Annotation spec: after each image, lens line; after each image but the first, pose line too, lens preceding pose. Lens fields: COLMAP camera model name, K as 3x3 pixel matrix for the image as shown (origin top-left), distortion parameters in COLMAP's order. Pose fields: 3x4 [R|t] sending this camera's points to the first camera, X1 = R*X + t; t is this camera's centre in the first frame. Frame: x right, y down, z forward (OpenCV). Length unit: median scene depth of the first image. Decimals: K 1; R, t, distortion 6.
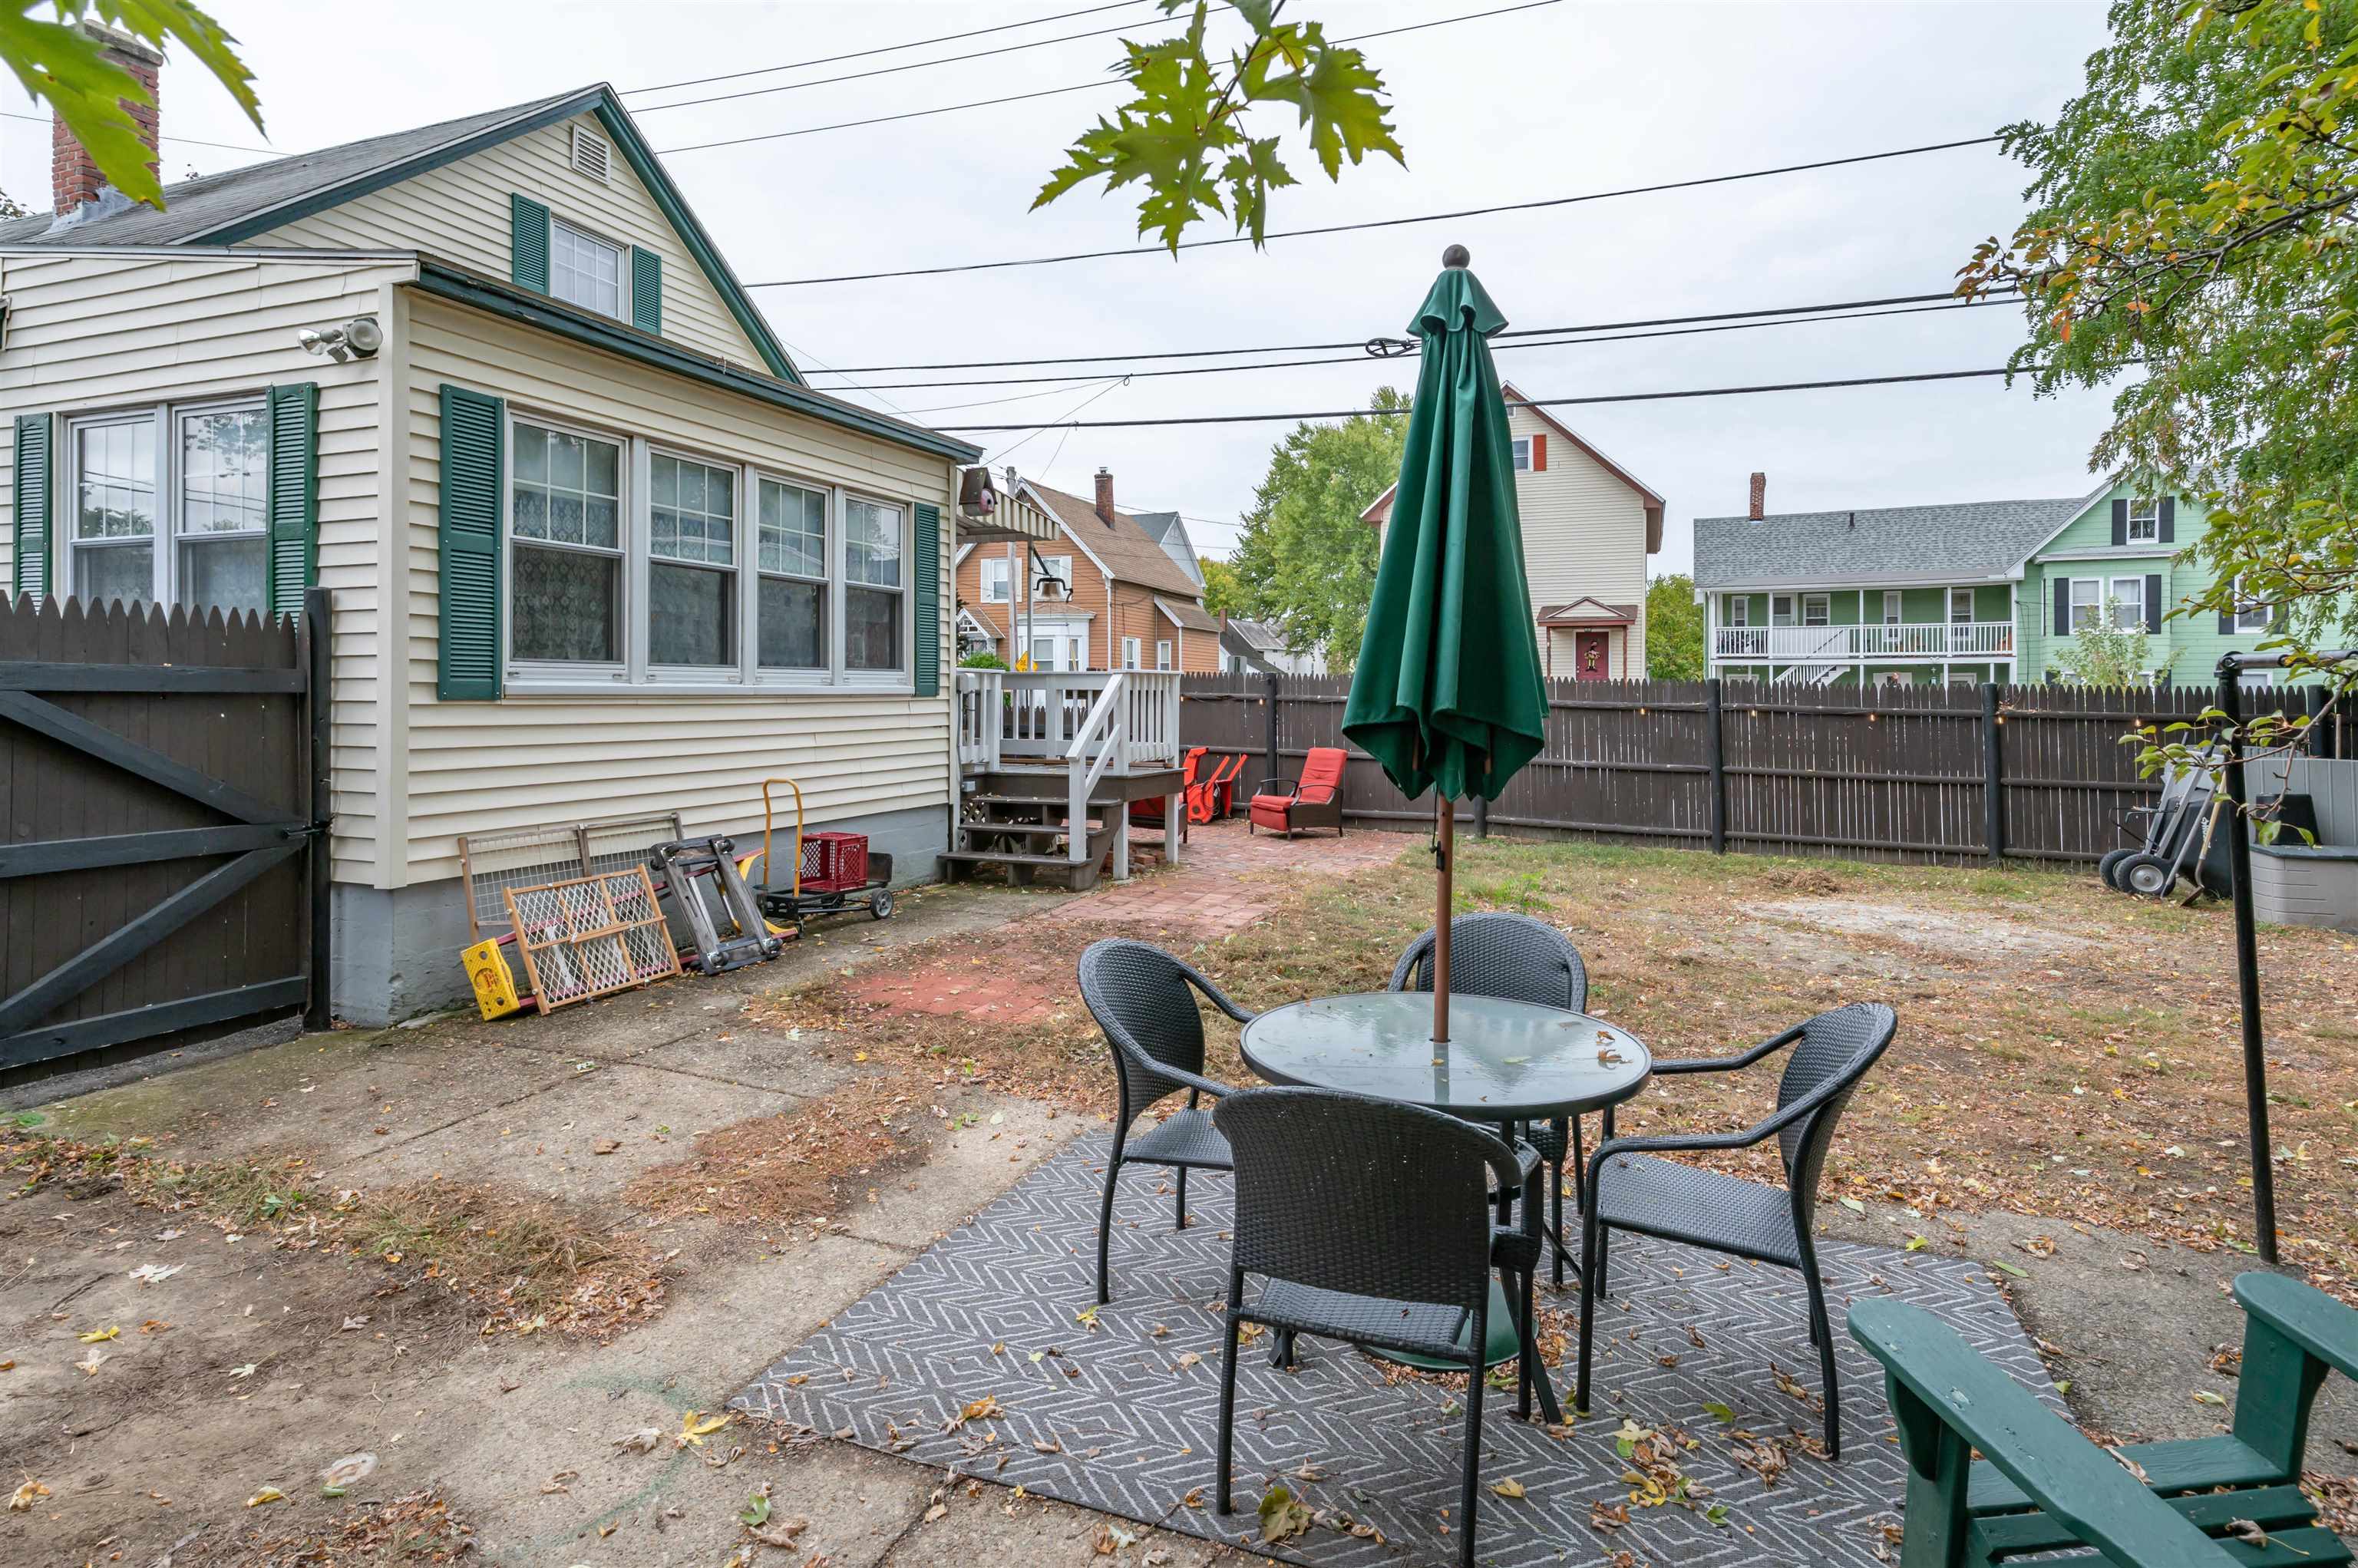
lens RADIAL K [[1193.8, 0, 1174.8], [0, 1193.8, 708.5], [0, 0, 1]] dist [-0.000586, 0.000492]
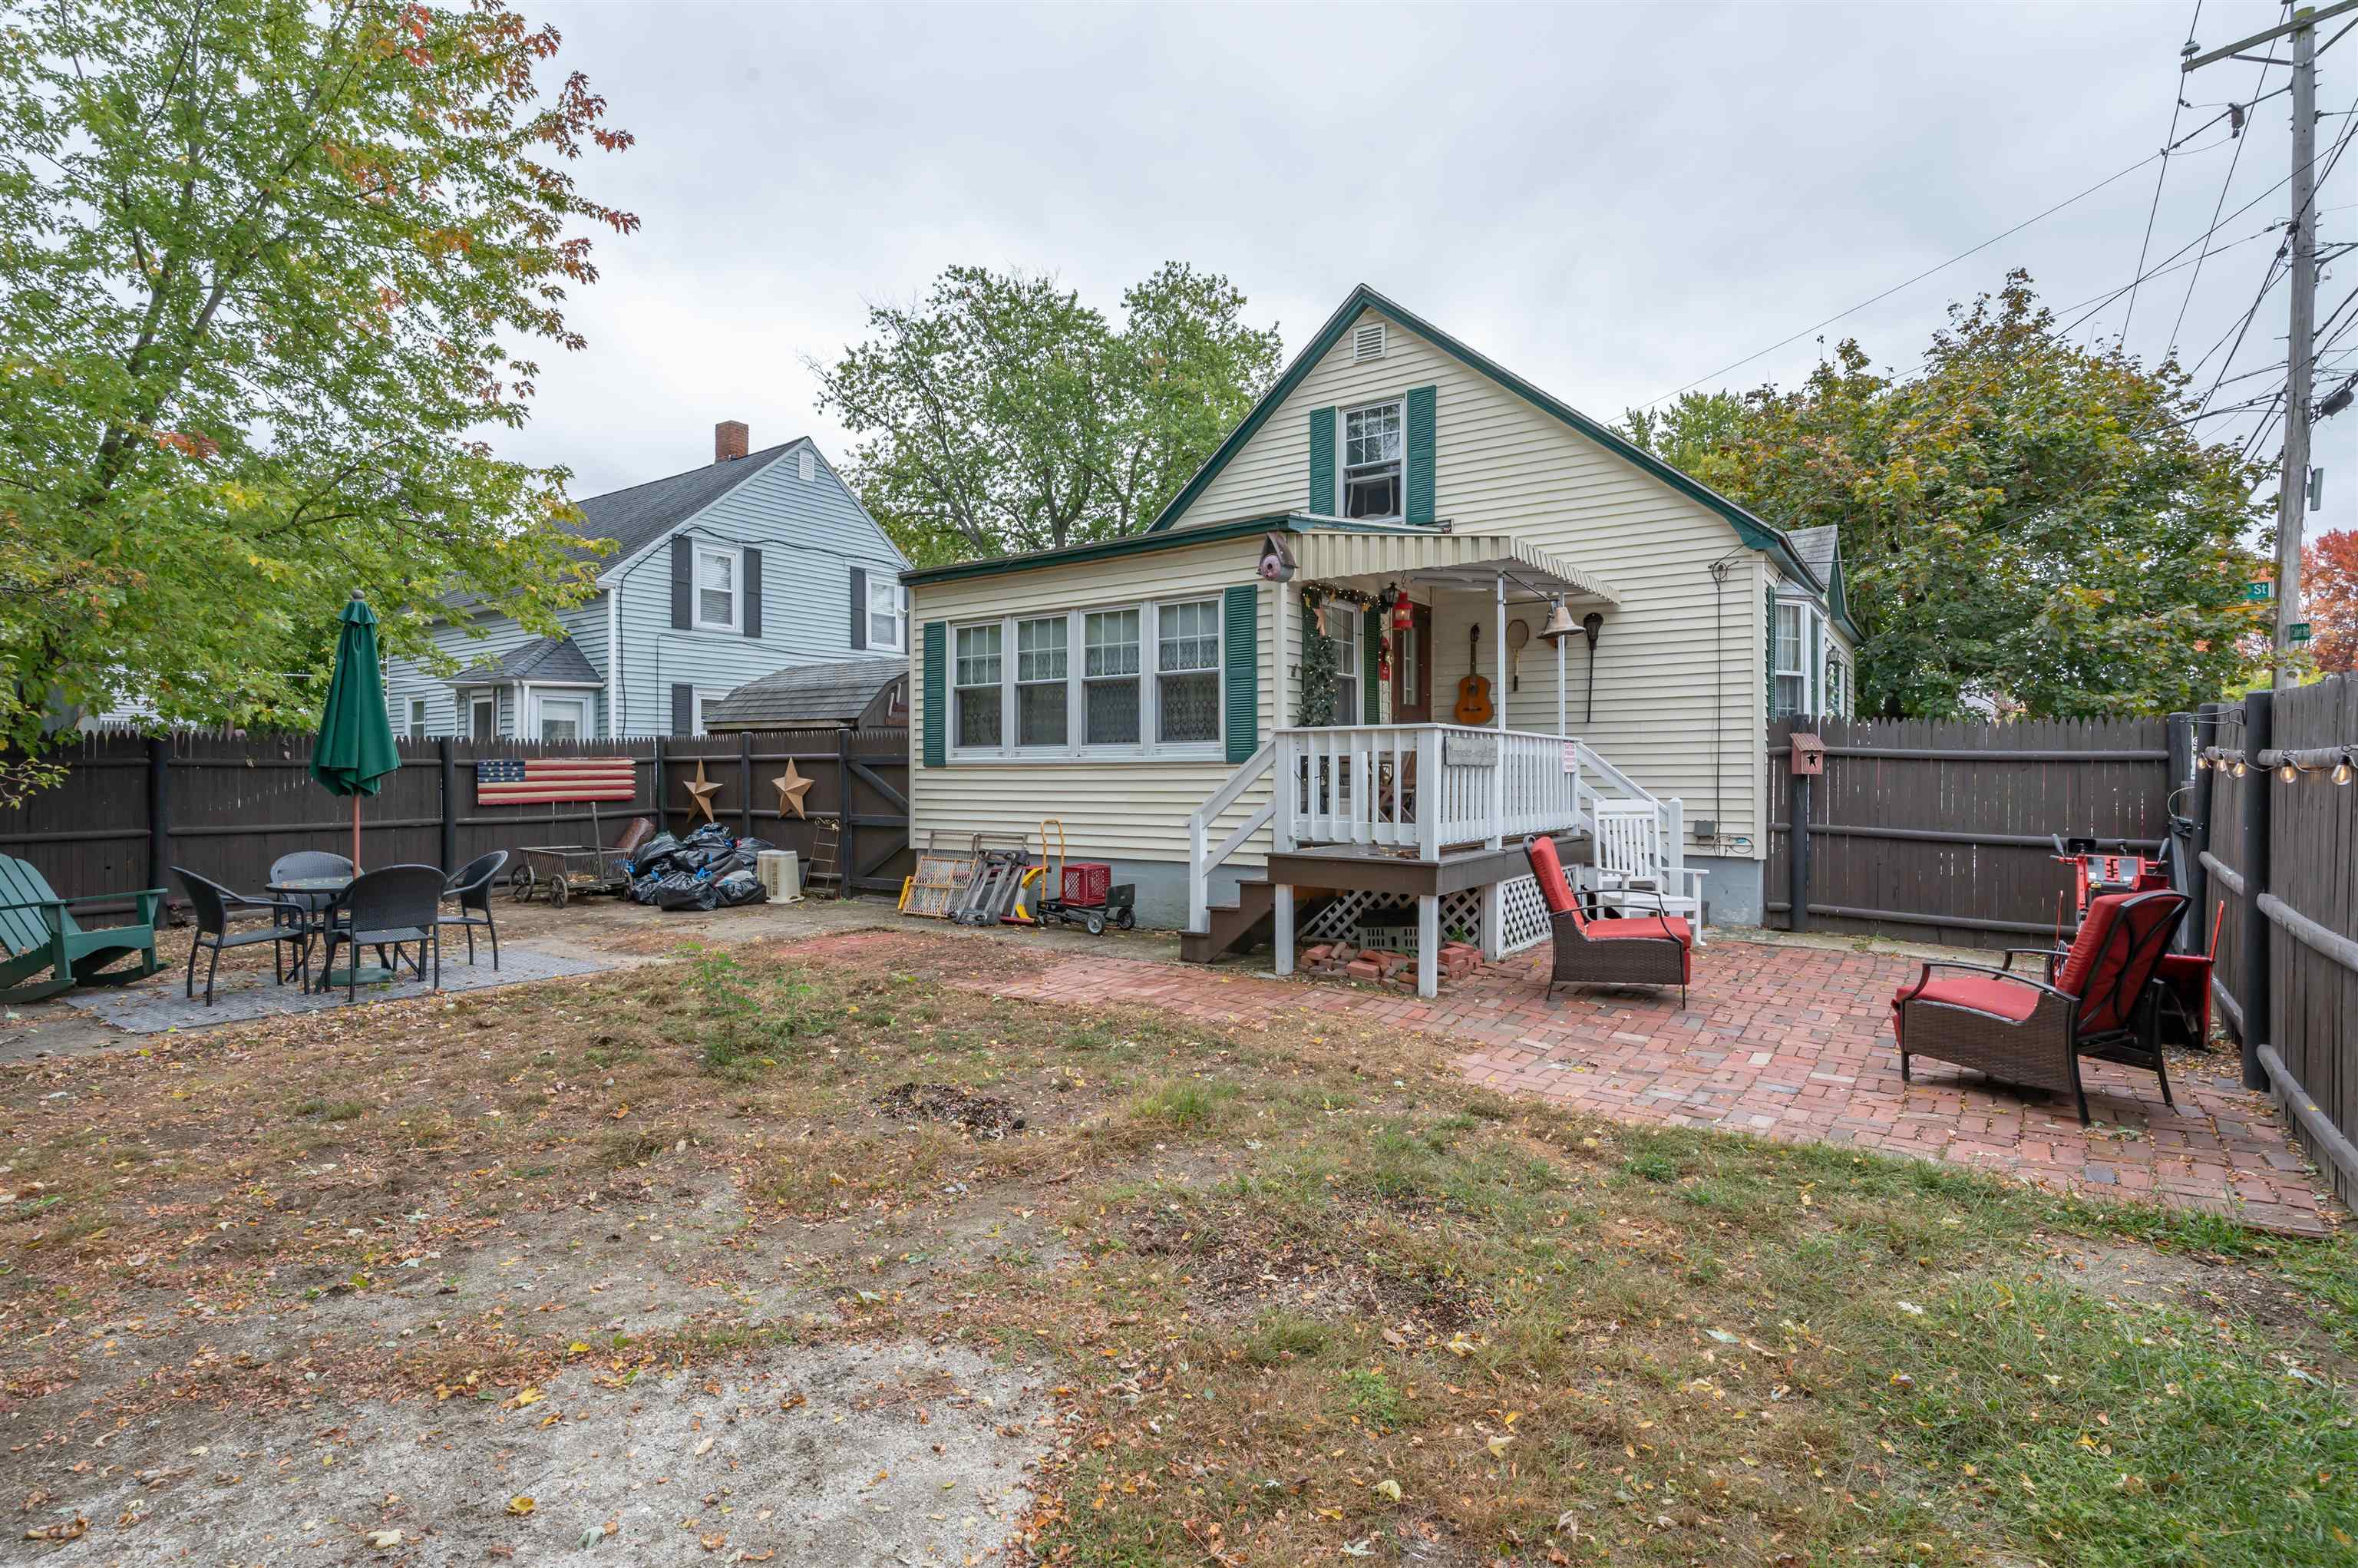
lens RADIAL K [[1153.9, 0, 1187.4], [0, 1153.9, 770.8], [0, 0, 1]] dist [0.000190, 0.005208]
pose [[-0.220156, -0.008328, -0.975429, 1.003853], [-0.013404, 0.999895, -0.005512, 0.003660], [0.975372, 0.011861, -0.220245, 1.449919]]
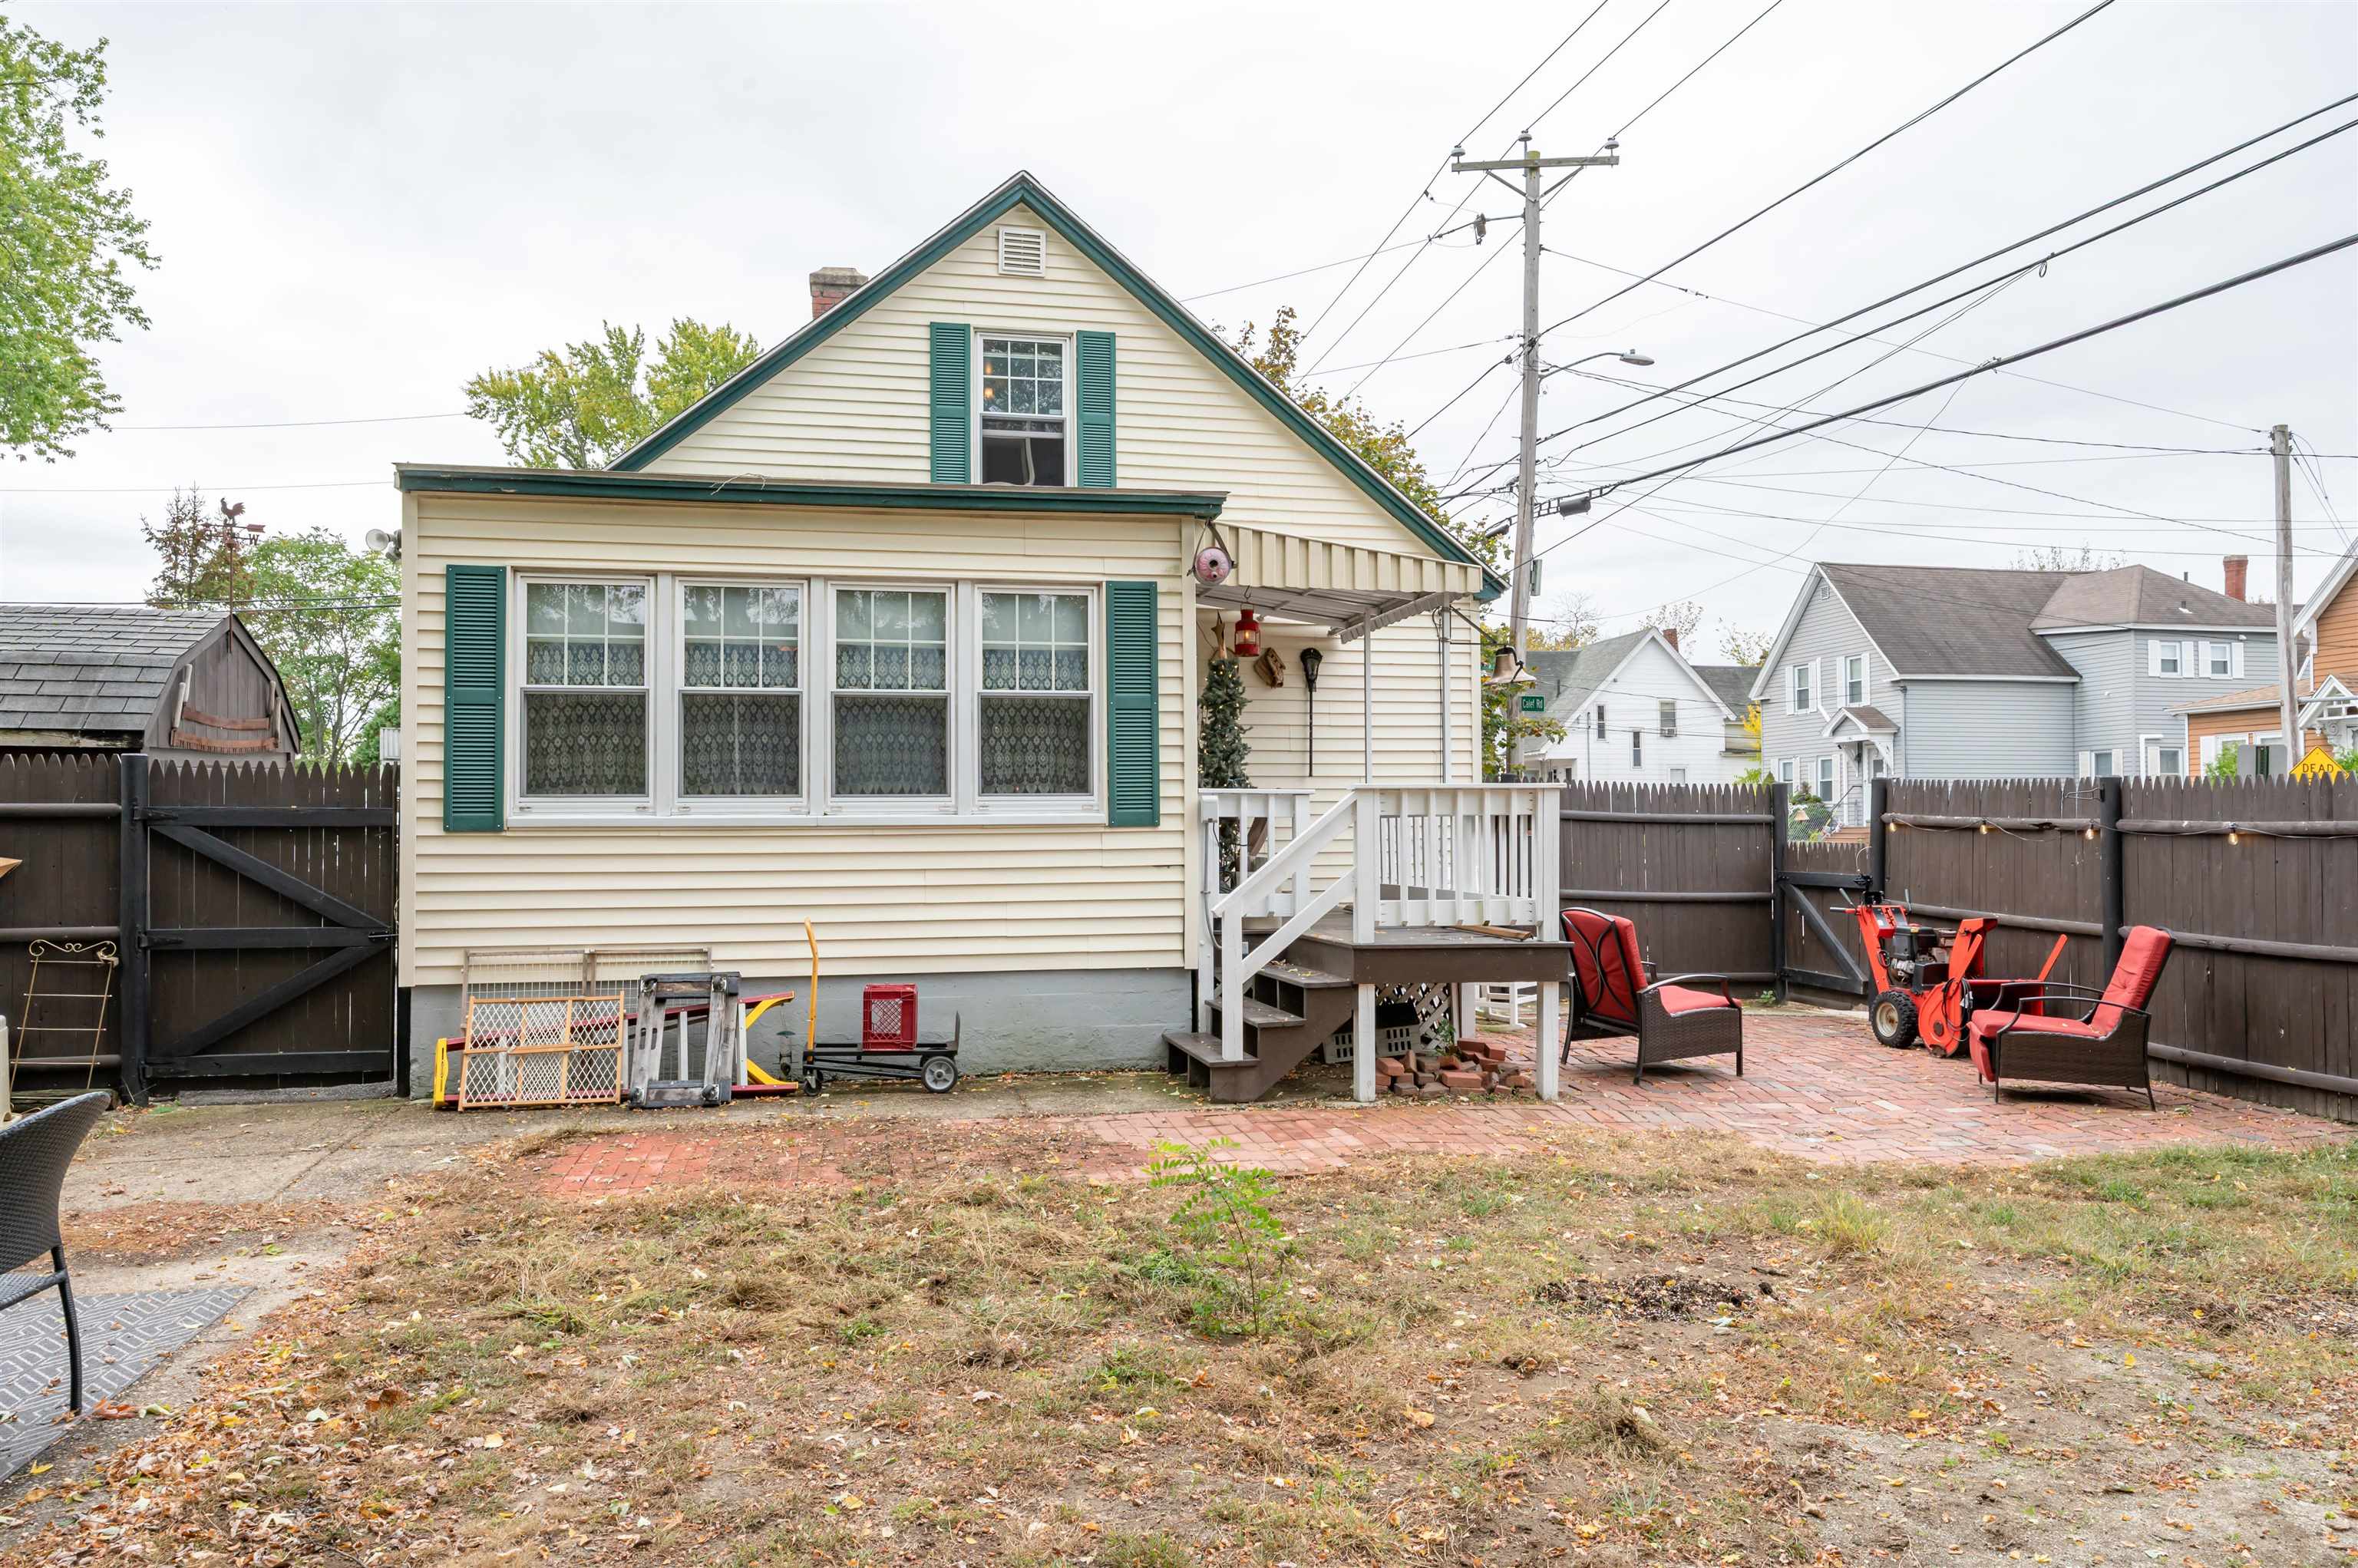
lens RADIAL K [[1634.8, 0, 1169.5], [0, 1634.8, 805.1], [0, 0, 1]] dist [-0.005404, -0.001903]
pose [[0.556439, -0.017896, -0.830696, 0.844681], [-0.004619, 0.999686, -0.024630, 0.002360], [0.830876, 0.017542, 0.556181, 0.522411]]
